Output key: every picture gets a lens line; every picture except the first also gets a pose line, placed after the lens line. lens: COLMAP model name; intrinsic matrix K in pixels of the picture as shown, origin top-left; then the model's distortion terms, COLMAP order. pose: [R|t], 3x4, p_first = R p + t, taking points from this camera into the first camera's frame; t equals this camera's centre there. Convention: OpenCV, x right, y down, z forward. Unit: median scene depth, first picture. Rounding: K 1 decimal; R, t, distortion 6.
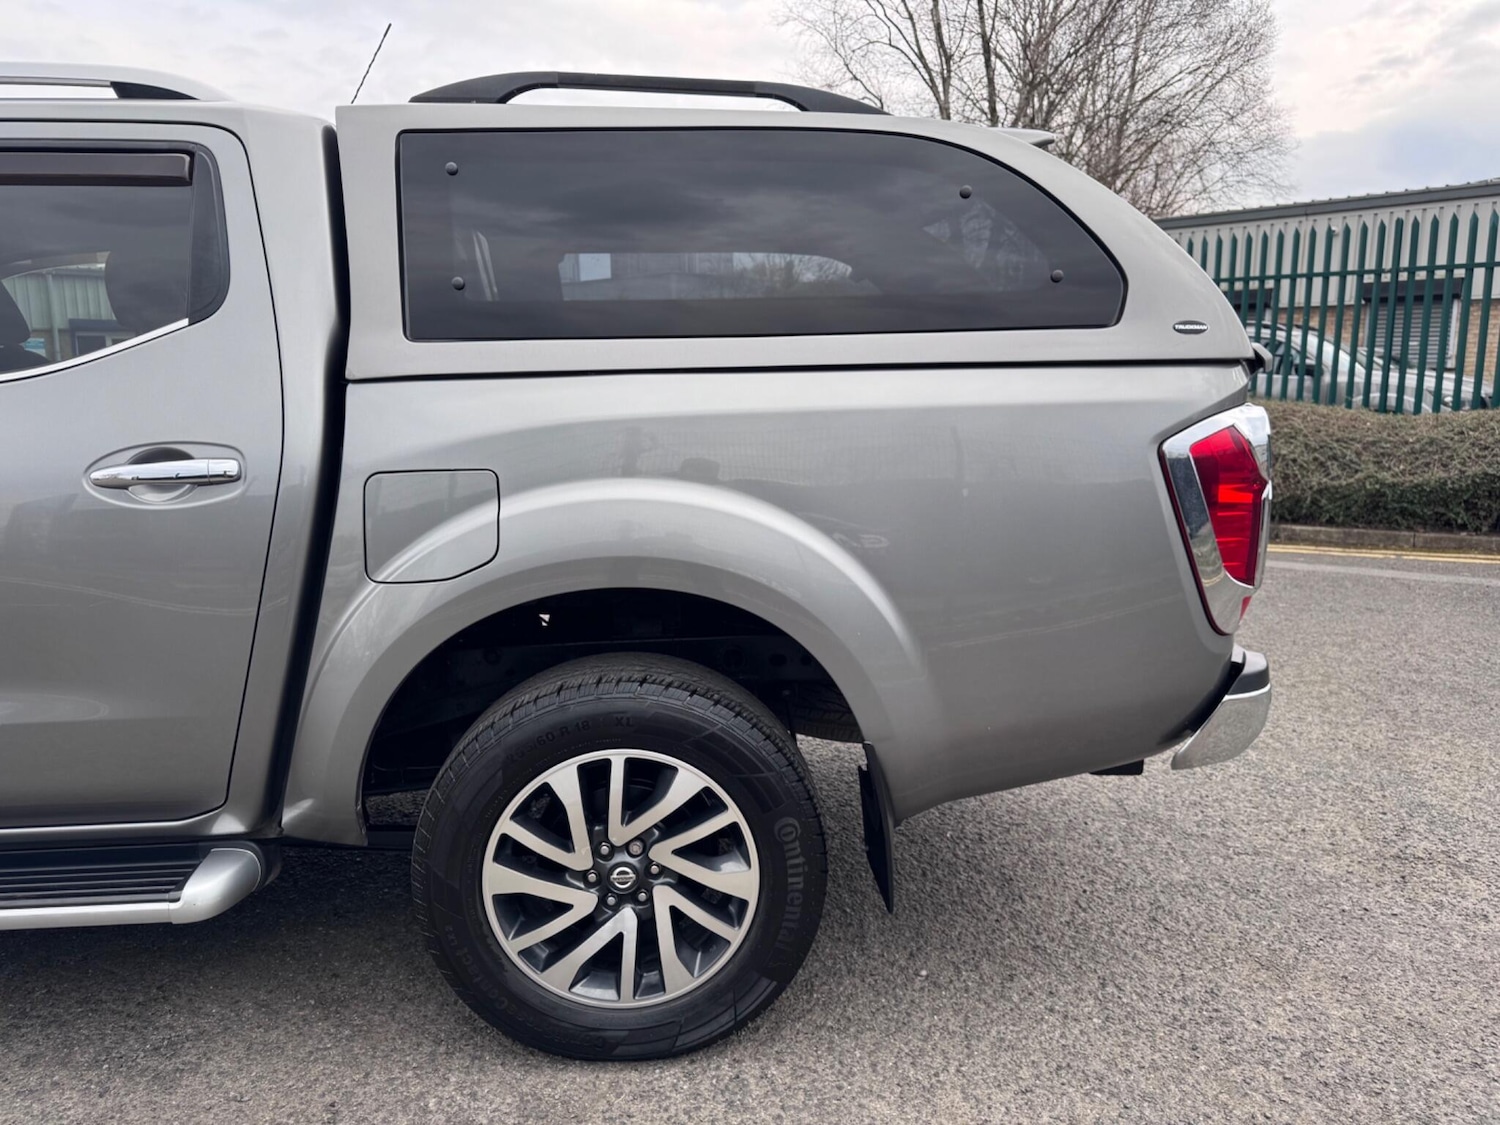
lens RADIAL K [[1068.8, 0, 784.9], [0, 1068.8, 565.8], [0, 0, 1]] dist [-0.001570, -0.008183]
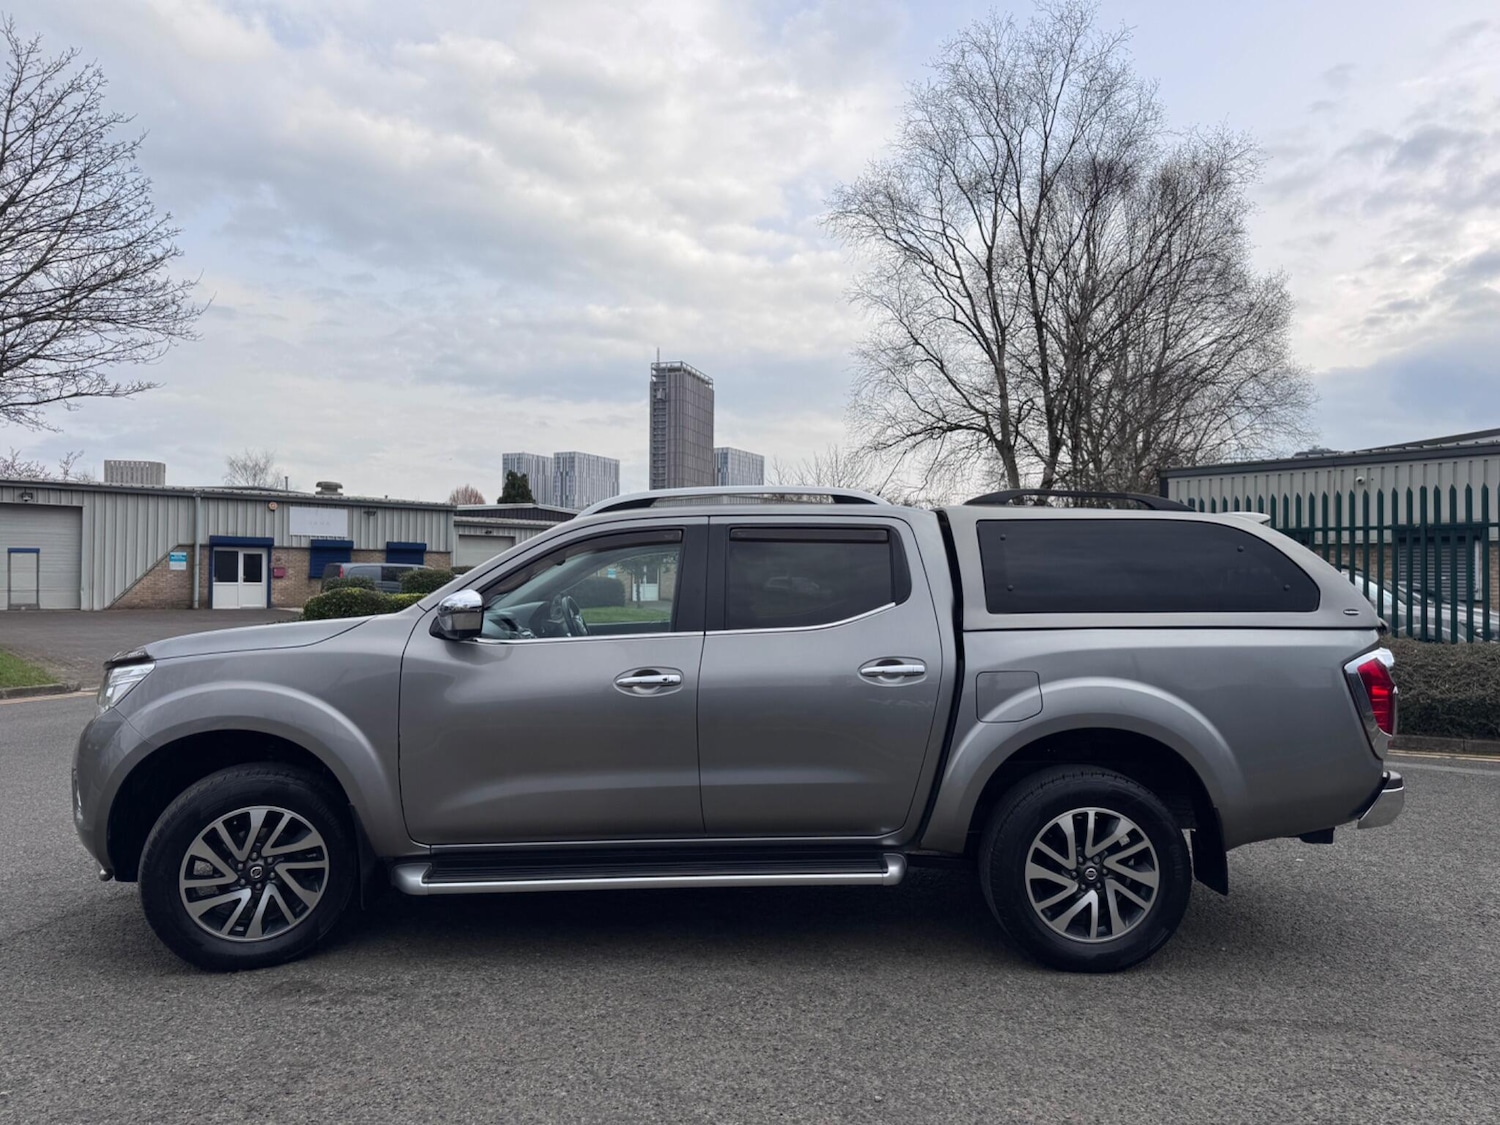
lens RADIAL K [[1085.0, 0, 750.0], [0, 1085.0, 562.5], [0, 0, 1]] dist [0.033817, -0.047730]
pose [[0.999182, 0.012054, -0.038607, -0.633832], [-0.019474, 0.980004, -0.198025, 0.115959], [0.035448, 0.198615, 0.979436, -1.029846]]
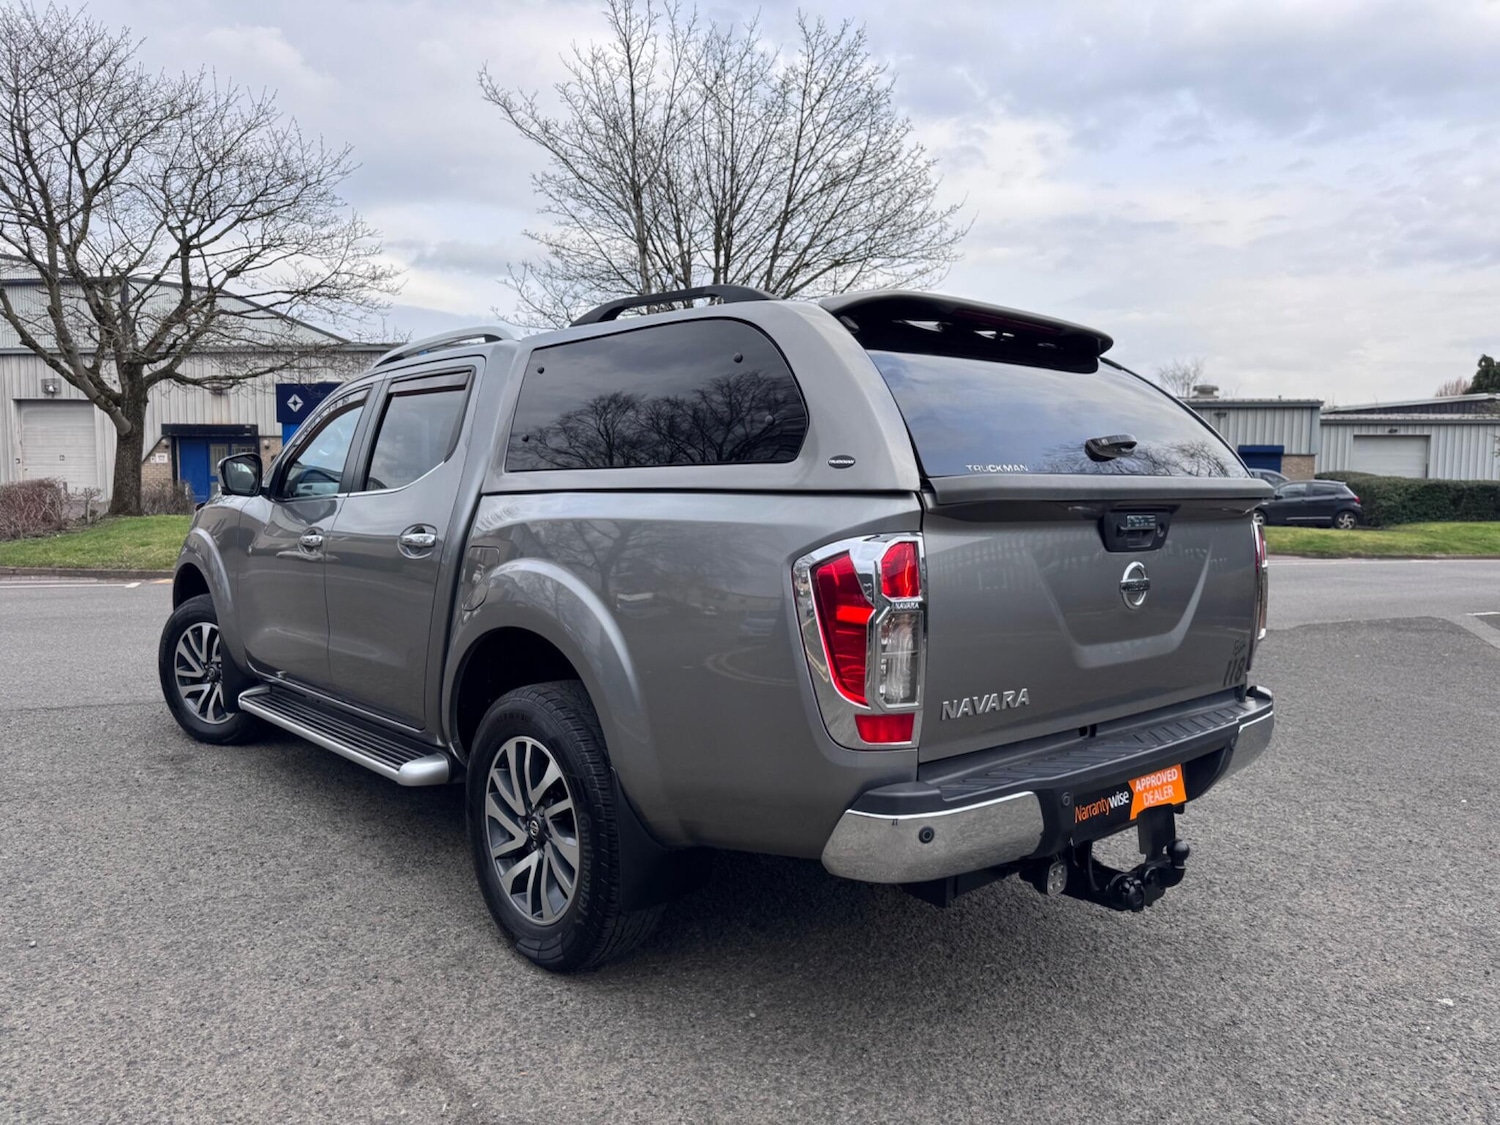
lens RADIAL K [[1085.0, 0, 750.0], [0, 1085.0, 562.5], [0, 0, 1]] dist [0.033817, -0.047730]
pose [[0.608886, 0.067666, -0.790366, 1.038306], [-0.157410, 0.986848, -0.036779, -0.054409], [0.777483, 0.146806, 0.611529, 0.223081]]
